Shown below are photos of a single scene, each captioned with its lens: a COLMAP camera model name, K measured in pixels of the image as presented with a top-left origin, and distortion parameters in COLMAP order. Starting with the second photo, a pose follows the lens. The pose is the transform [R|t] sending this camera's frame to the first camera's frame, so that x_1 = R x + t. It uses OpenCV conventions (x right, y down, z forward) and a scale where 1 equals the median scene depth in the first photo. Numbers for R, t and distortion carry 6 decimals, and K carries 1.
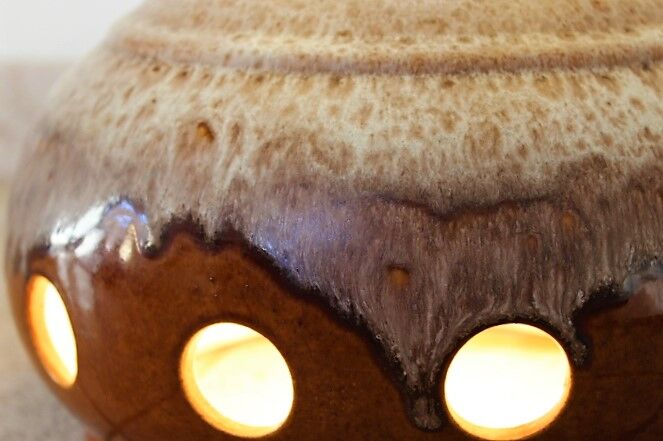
lens RADIAL K [[1298.9, 0, 332.1], [0, 1298.9, 220.4], [0, 0, 1]] dist [0.038596, 0.000000]
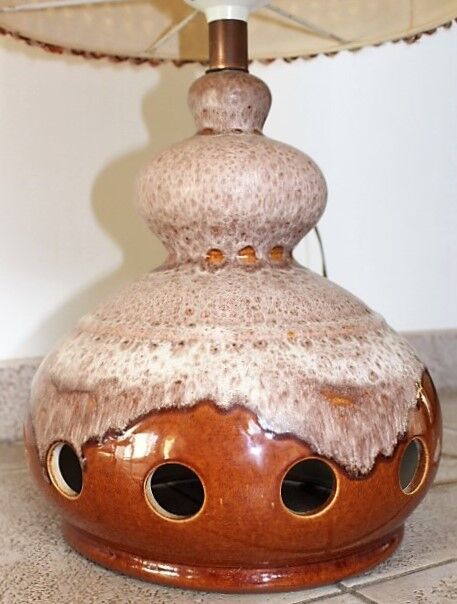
lens RADIAL K [[797.0, 0, 227.7], [0, 797.0, 307.0], [0, 0, 1]] dist [-0.039313, 0.000000]
pose [[0.639877, 0.071867, -0.765109, 1.302432], [-0.183147, 0.981191, -0.061006, -0.116190], [0.746334, 0.179164, 0.641004, 0.265369]]
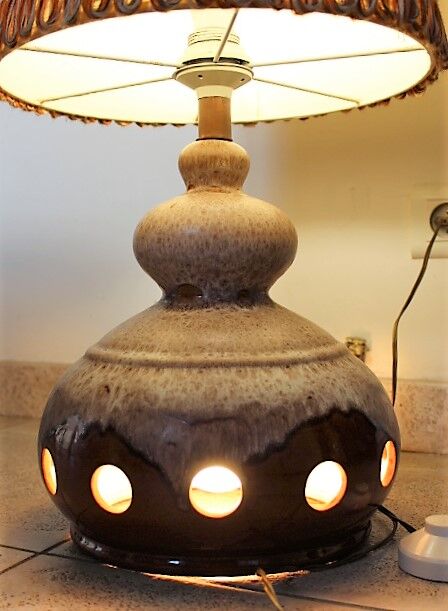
lens RADIAL K [[768.2, 0, 222.9], [0, 768.2, 308.3], [0, 0, 1]] dist [-0.116358, 0.000000]
pose [[0.993533, 0.005888, -0.113392, 0.299387], [-0.028415, 0.979772, -0.198088, 0.066603], [0.109932, 0.200029, 0.973603, -0.459894]]
